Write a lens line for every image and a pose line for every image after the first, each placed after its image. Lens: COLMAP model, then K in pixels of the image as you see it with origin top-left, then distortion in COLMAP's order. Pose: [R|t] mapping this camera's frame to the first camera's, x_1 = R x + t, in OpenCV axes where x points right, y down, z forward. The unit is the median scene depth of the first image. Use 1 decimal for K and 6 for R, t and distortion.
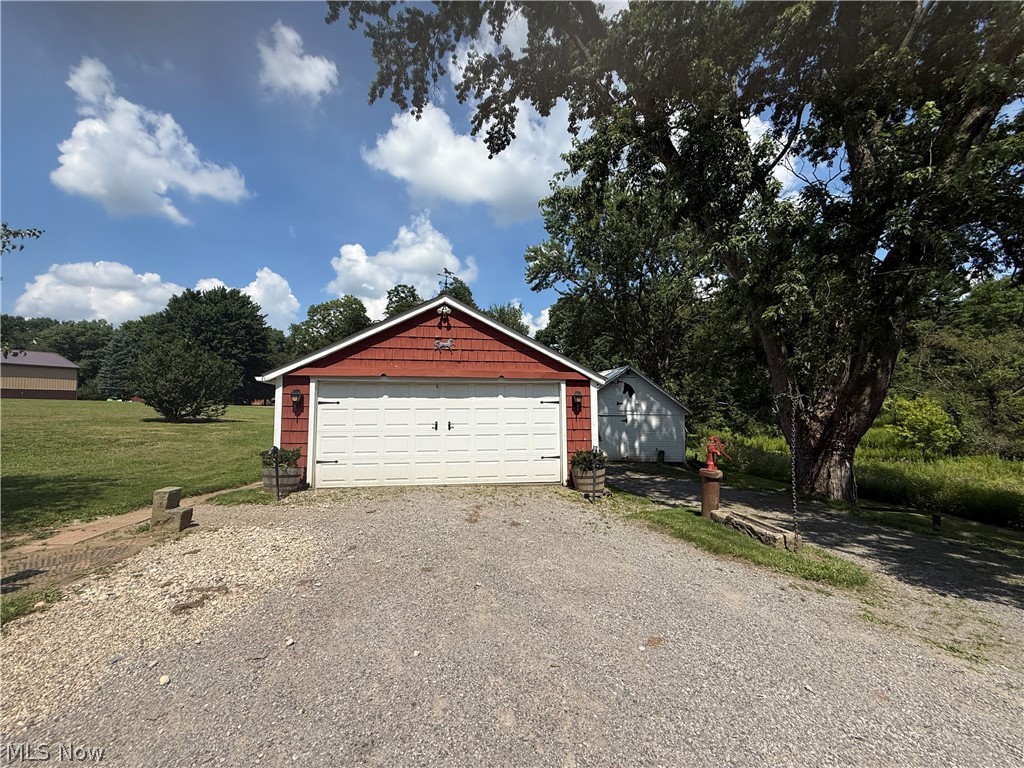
lens RADIAL K [[407.7, 0, 510.6], [0, 407.7, 380.6], [0, 0, 1]] dist [0.002318, 0.000339]
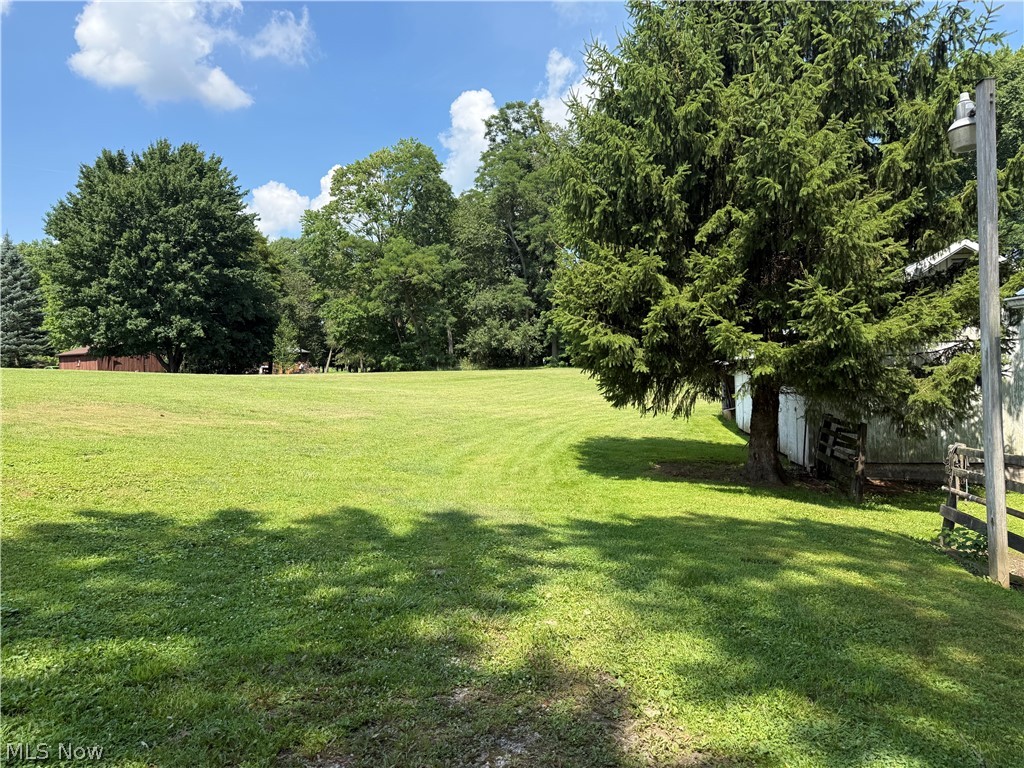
lens RADIAL K [[711.4, 0, 507.5], [0, 711.4, 382.4], [0, 0, 1]] dist [0.087439, -0.112072]
pose [[0.940920, -0.020923, -0.337981, -0.021311], [0.045634, 0.996820, 0.065332, 0.049238], [0.335539, -0.076896, 0.938883, 0.493731]]
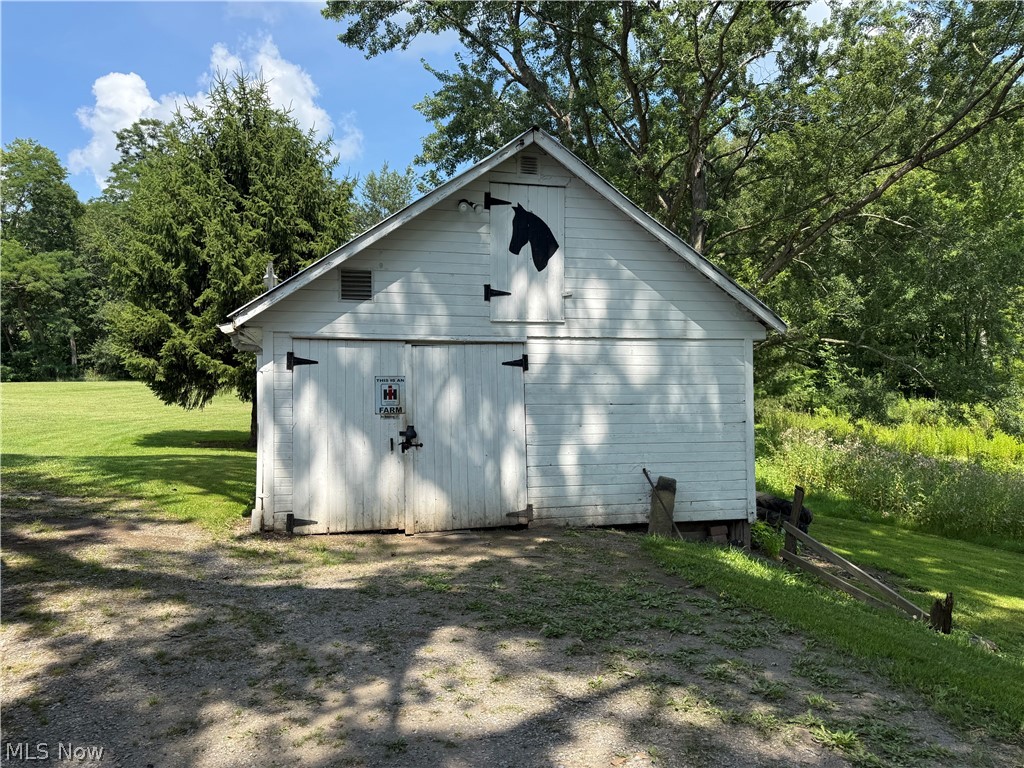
lens RADIAL K [[711.4, 0, 507.5], [0, 711.4, 382.4], [0, 0, 1]] dist [0.087439, -0.112072]
pose [[0.994894, -0.018921, 0.099140, 0.112711], [0.013069, 0.998151, 0.059356, 0.041717], [-0.100079, -0.057757, 0.993302, 0.280519]]
